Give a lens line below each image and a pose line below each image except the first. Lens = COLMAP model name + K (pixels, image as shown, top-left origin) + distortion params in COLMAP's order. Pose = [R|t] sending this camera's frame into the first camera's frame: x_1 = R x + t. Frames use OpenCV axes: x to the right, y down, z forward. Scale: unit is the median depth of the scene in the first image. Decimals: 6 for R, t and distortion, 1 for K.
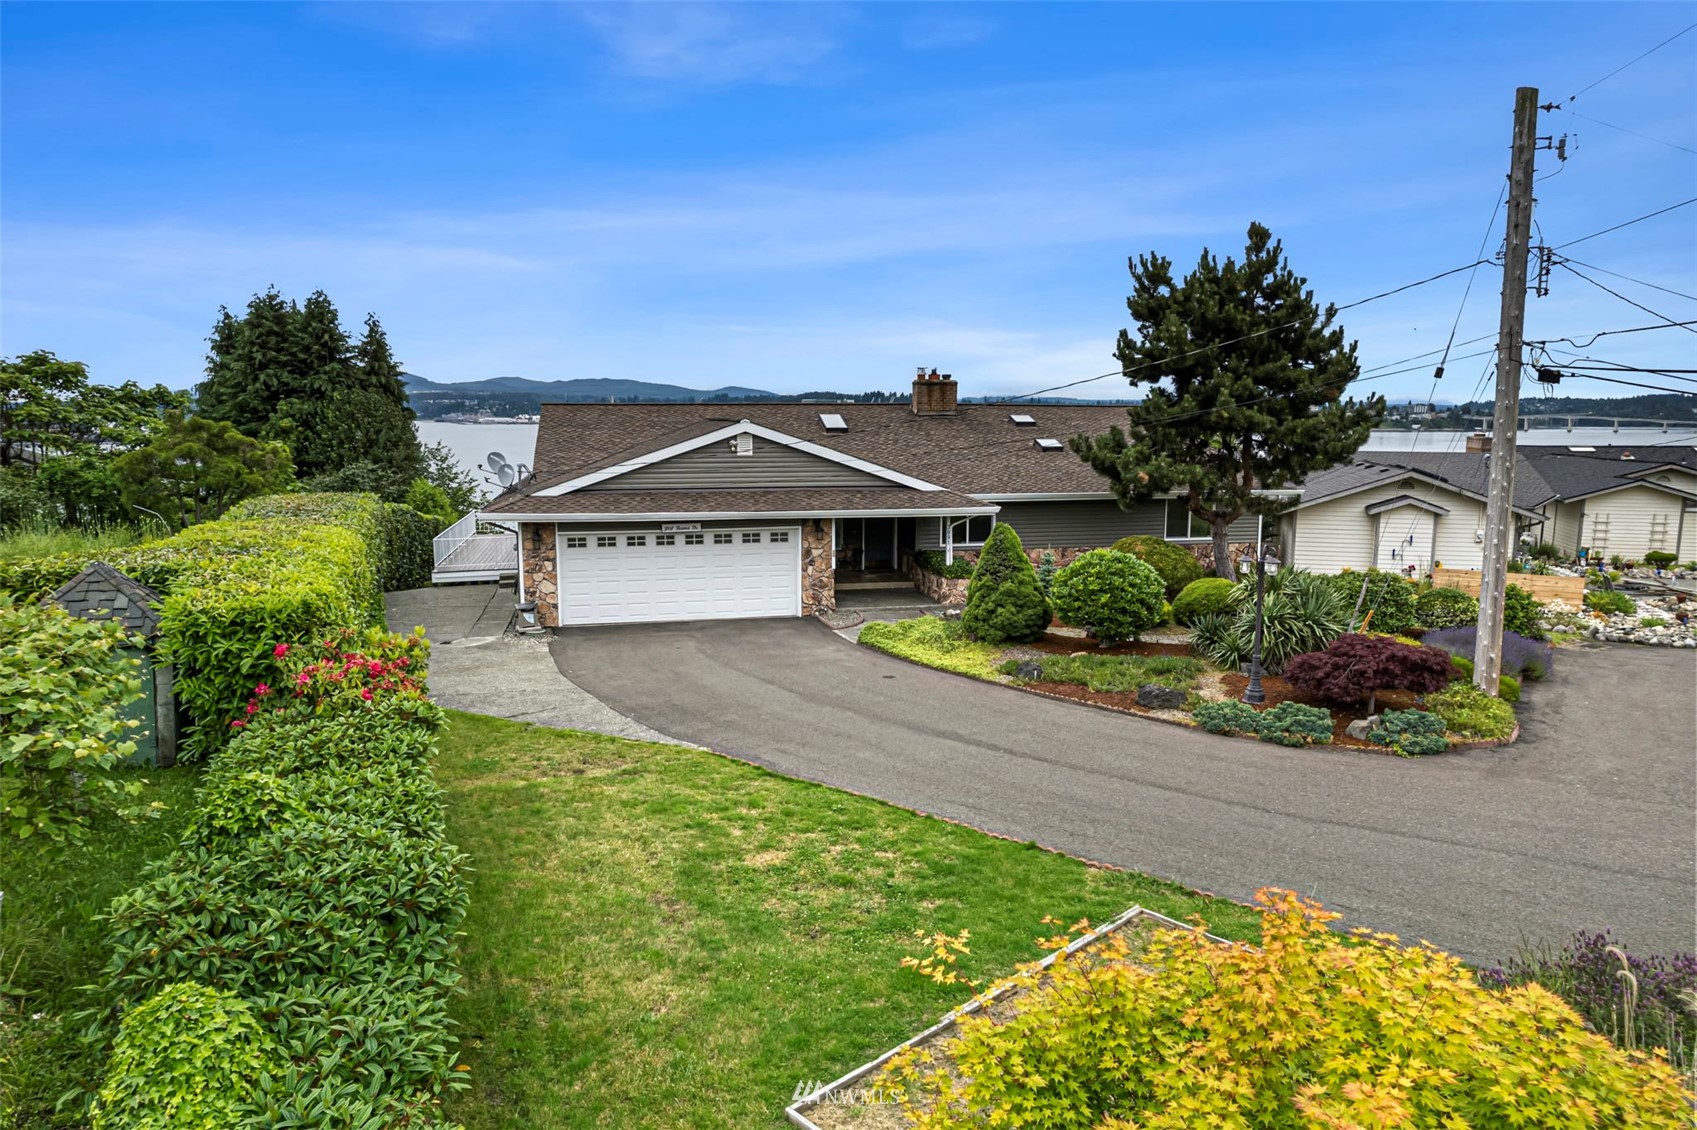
lens RADIAL K [[1074.0, 0, 858.5], [0, 1074.0, 560.8], [0, 0, 1]] dist [-0.049151, 0.022183]
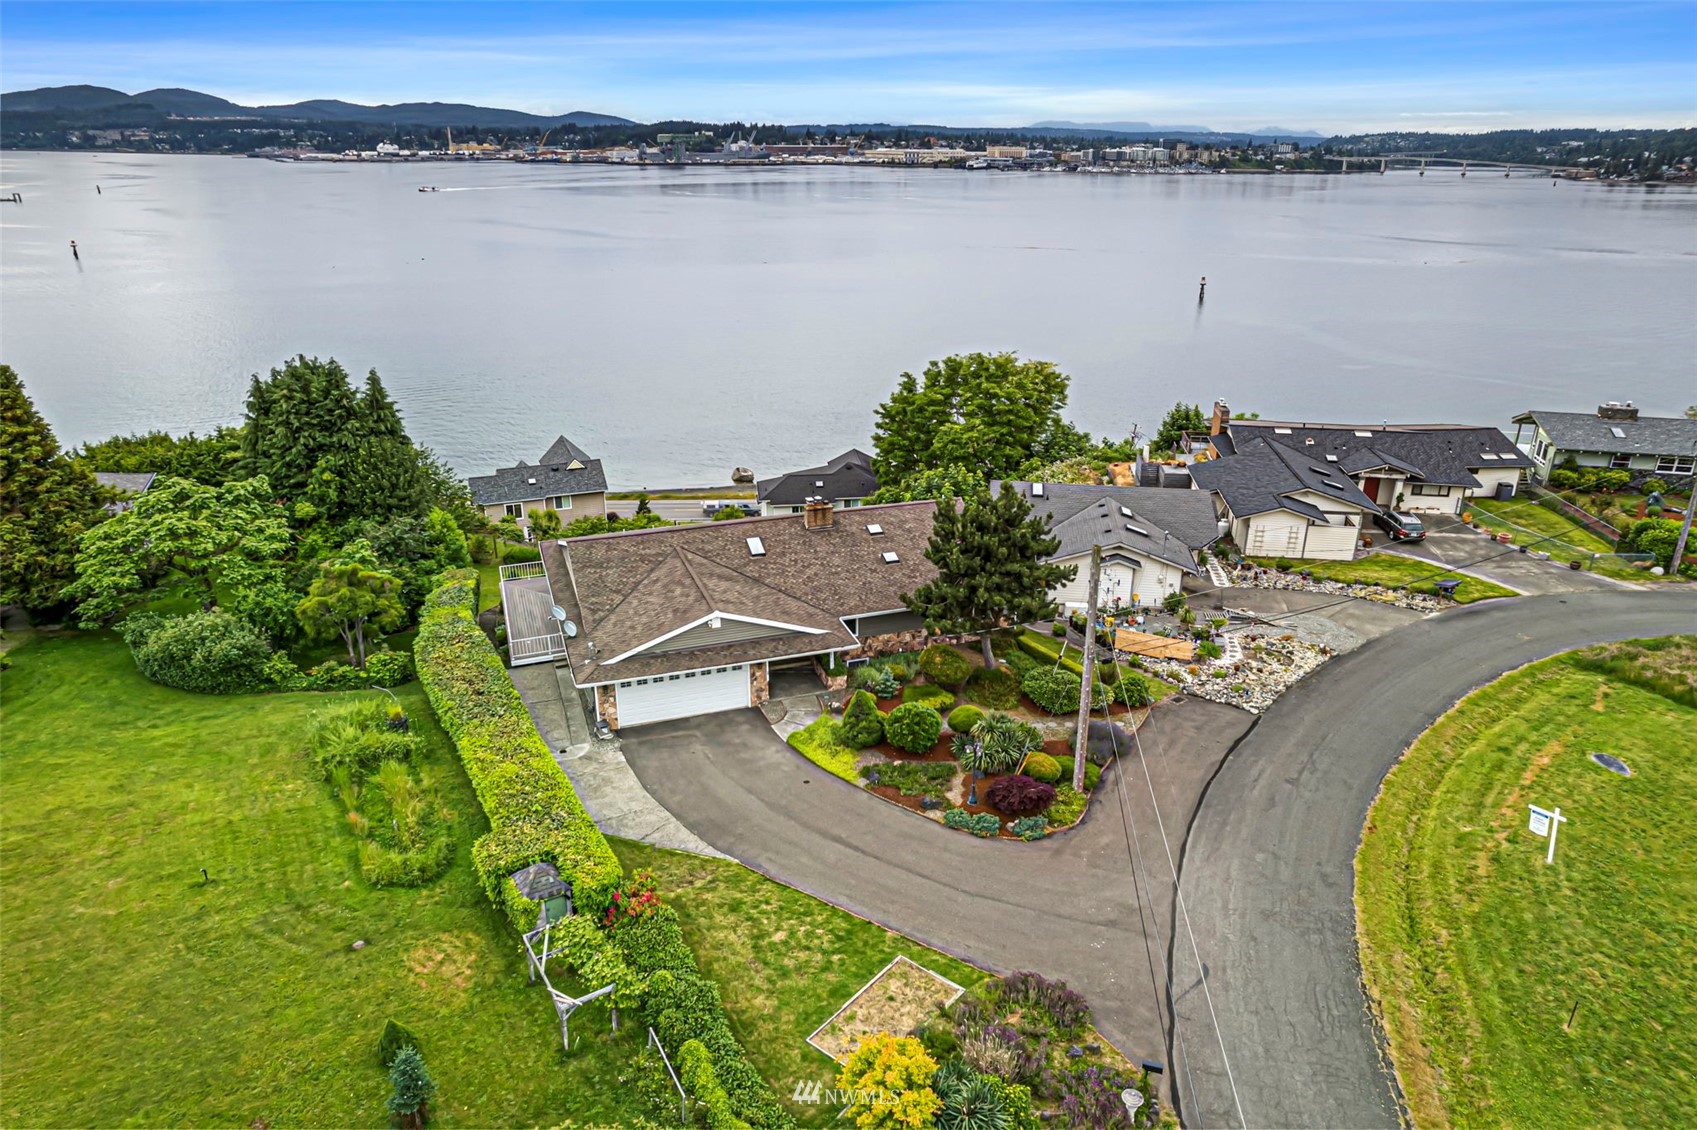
lens RADIAL K [[1074.0, 0, 853.1], [0, 1074.0, 550.6], [0, 0, 1]] dist [-0.049151, 0.022183]
pose [[0.993048, -0.039424, 0.110911, -0.076247], [0.013482, 0.974137, 0.225558, -0.639709], [-0.116935, -0.222494, 0.967896, -0.734836]]
